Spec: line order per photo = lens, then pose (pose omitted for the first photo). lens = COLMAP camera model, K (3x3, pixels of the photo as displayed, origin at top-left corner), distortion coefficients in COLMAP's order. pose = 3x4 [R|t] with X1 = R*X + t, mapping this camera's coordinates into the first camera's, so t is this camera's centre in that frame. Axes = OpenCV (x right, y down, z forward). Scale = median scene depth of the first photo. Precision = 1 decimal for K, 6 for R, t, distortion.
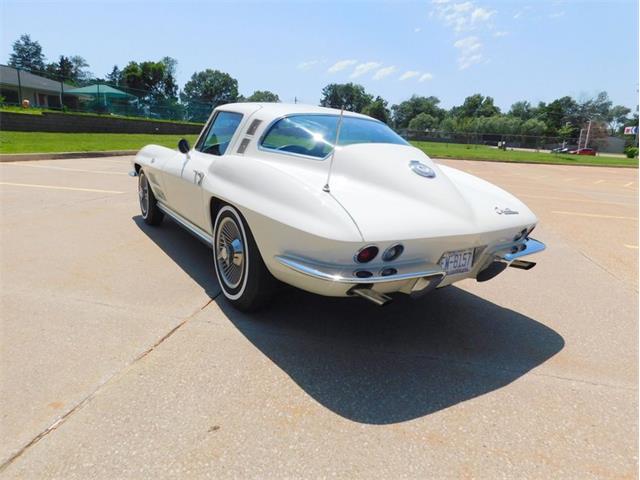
lens RADIAL K [[420.5, 0, 318.8], [0, 420.5, 236.0], [0, 0, 1]] dist [-0.070892, 0.058032]
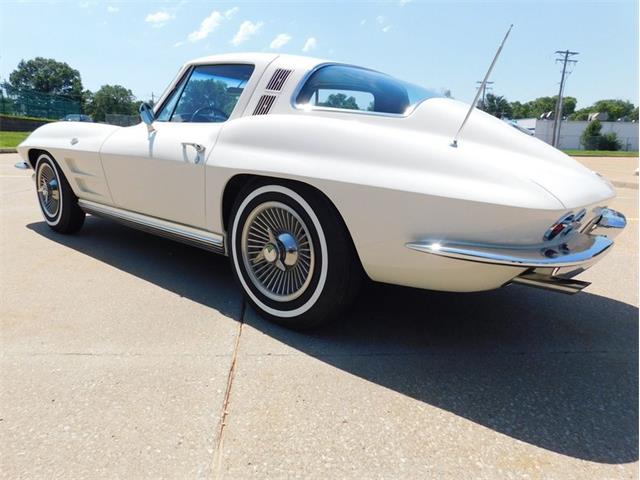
lens RADIAL K [[423.4, 0, 314.0], [0, 423.4, 241.0], [0, 0, 1]] dist [0.008419, 0.002124]
pose [[0.956614, -0.085654, 0.278483, -0.194715], [0.082421, 0.996325, 0.023322, 0.005754], [-0.279457, 0.000642, 0.960158, 0.161380]]
